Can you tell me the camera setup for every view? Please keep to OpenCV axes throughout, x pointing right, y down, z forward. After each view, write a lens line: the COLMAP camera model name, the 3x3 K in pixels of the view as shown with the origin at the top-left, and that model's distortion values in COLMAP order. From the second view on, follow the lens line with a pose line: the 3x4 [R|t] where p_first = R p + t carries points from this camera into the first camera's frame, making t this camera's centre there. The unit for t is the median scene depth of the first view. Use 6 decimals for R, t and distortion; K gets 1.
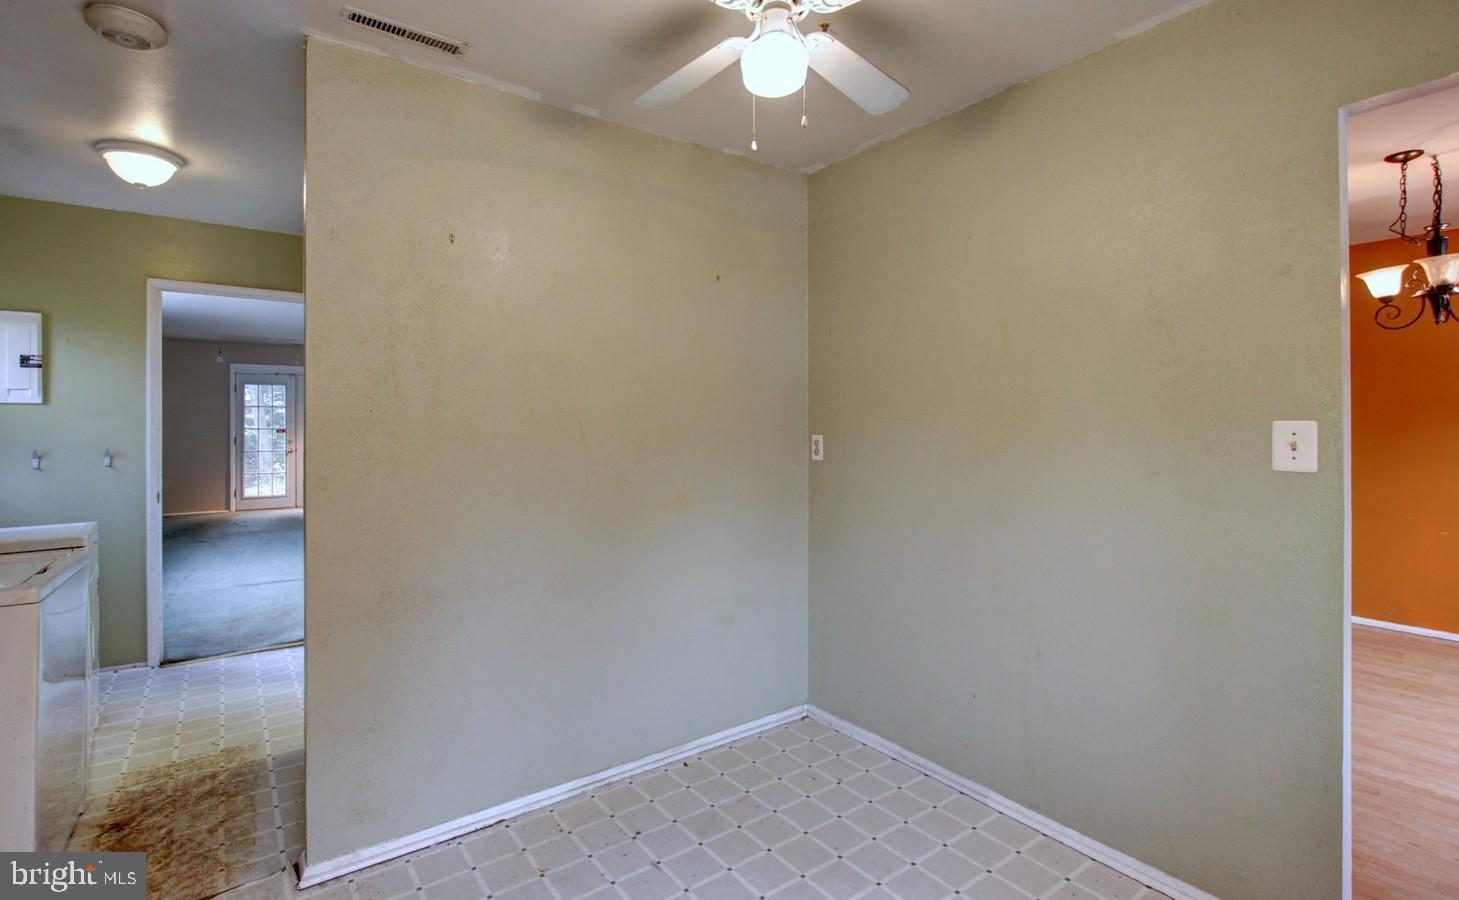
lens RADIAL K [[687.7, 0, 739.5], [0, 687.7, 423.1], [0, 0, 1]] dist [0.000392, -0.000418]
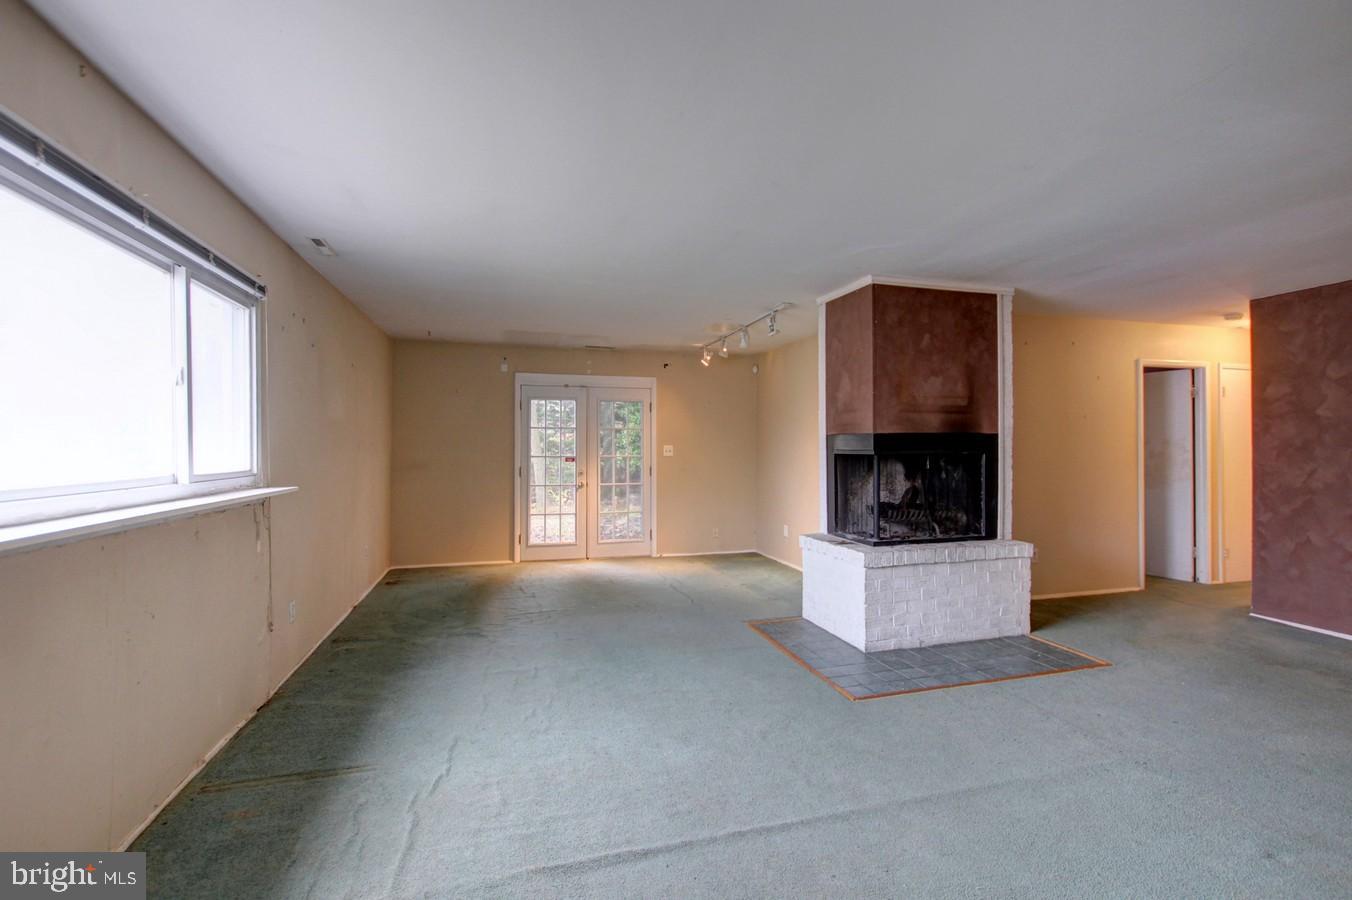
lens RADIAL K [[588.3, 0, 685.6], [0, 588.3, 445.2], [0, 0, 1]] dist [-0.001250, -0.000407]
pose [[0.939664, -0.000663, -0.342099, -0.323030], [-0.003133, 0.999940, -0.010543, 0.002193], [0.342085, 0.010979, 0.939605, 0.429141]]
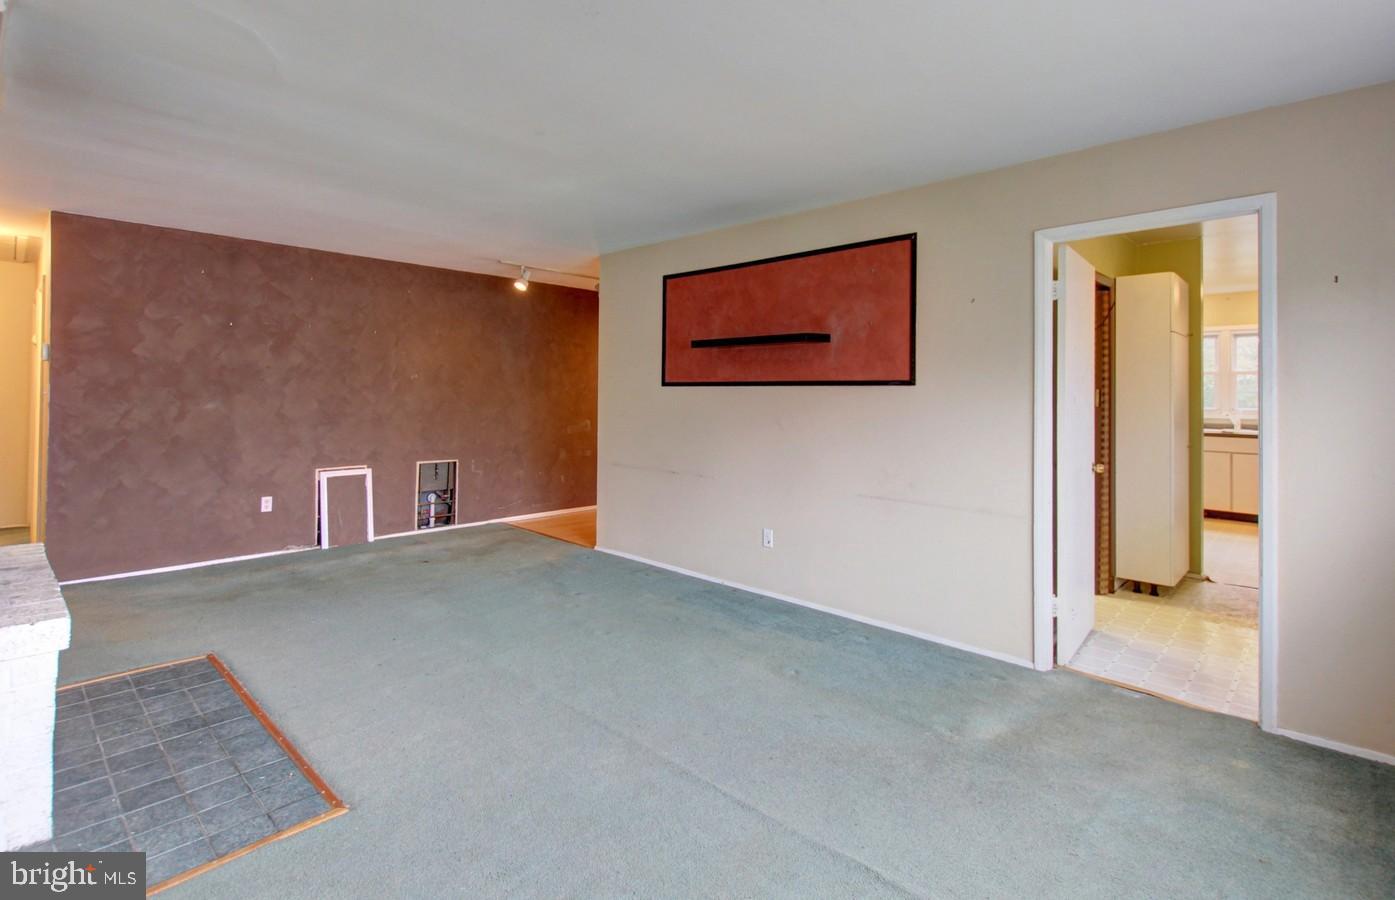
lens RADIAL K [[674.6, 0, 681.7], [0, 674.6, 380.5], [0, 0, 1]] dist [0.003824, 0.000083]
pose [[-0.147362, 0.018132, 0.988916, -0.639163], [-0.004377, 0.999810, -0.018984, 0.000080], [-0.989073, -0.007126, -0.147255, 0.741630]]
